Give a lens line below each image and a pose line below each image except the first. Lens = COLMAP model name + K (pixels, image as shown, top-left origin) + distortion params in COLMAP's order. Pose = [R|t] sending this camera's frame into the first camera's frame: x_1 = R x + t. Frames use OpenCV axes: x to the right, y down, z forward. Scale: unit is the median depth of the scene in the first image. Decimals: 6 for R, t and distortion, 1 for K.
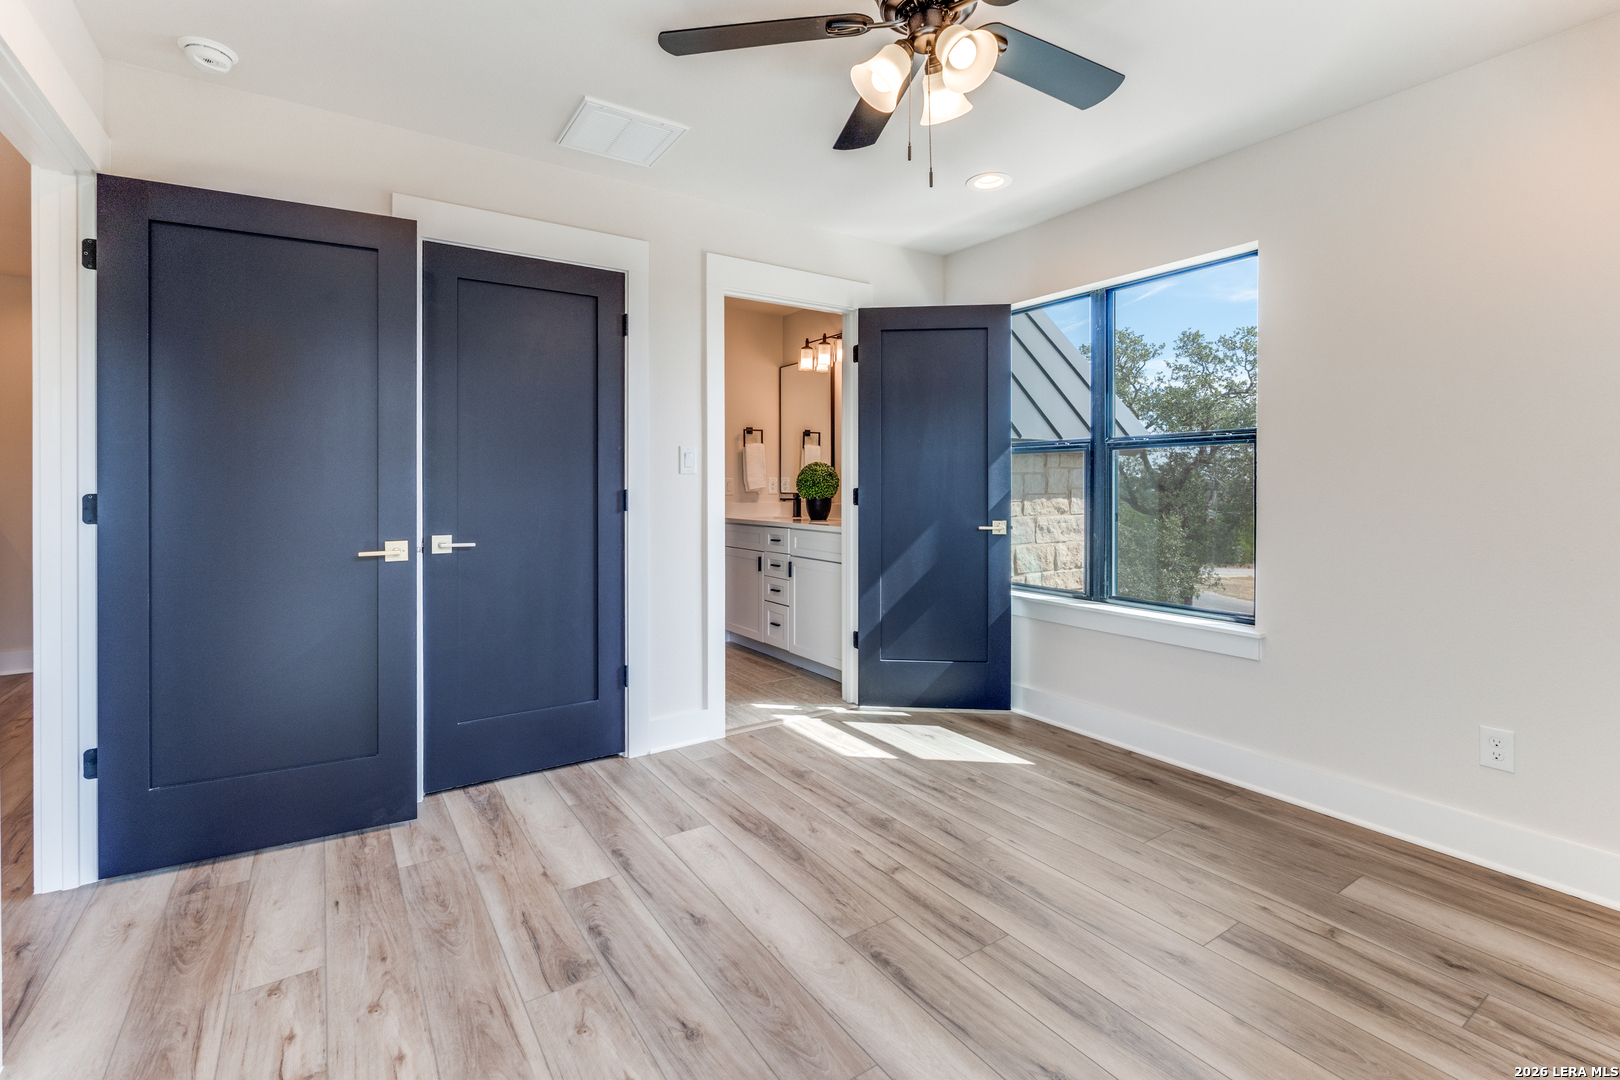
lens RADIAL K [[739.1, 0, 802.5], [0, 739.1, 475.6], [0, 0, 1]] dist [-0.001493, 0.000257]
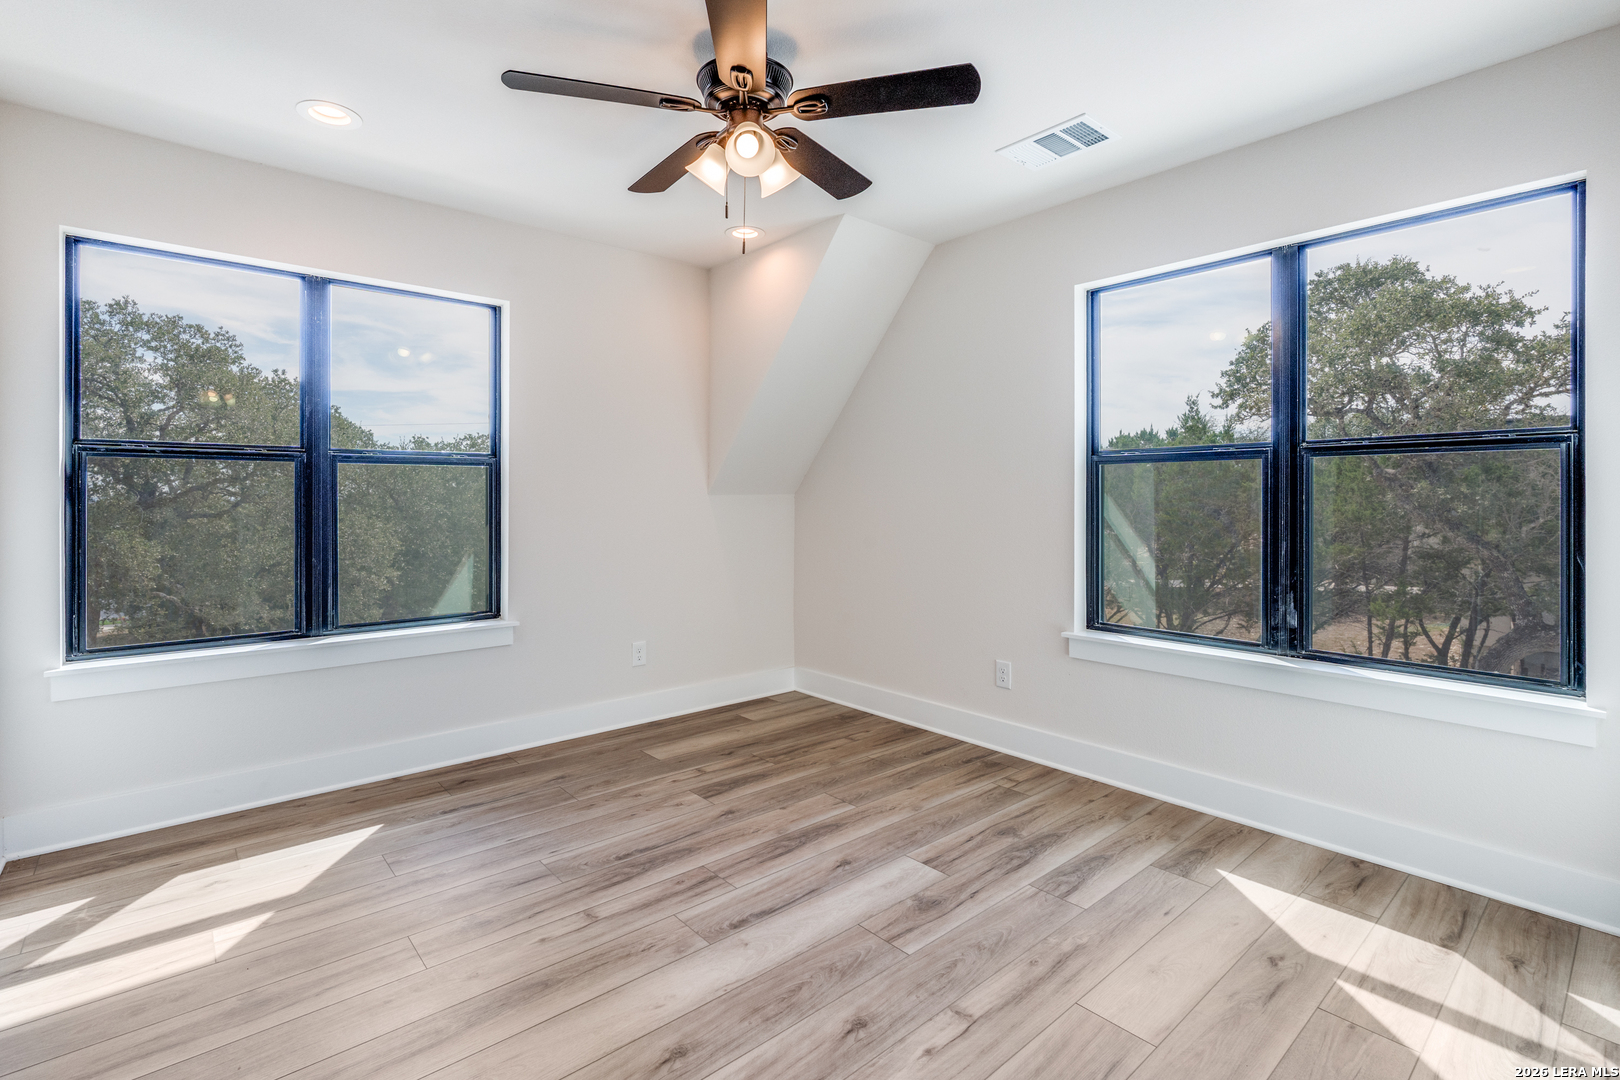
lens RADIAL K [[739.1, 0, 802.0], [0, 739.1, 508.1], [0, 0, 1]] dist [-0.001493, 0.000257]
pose [[-0.130840, -0.010663, 0.991346, -0.839823], [-0.010902, 0.999897, 0.009316, 0.009031], [-0.991344, -0.009588, -0.130943, 0.876607]]
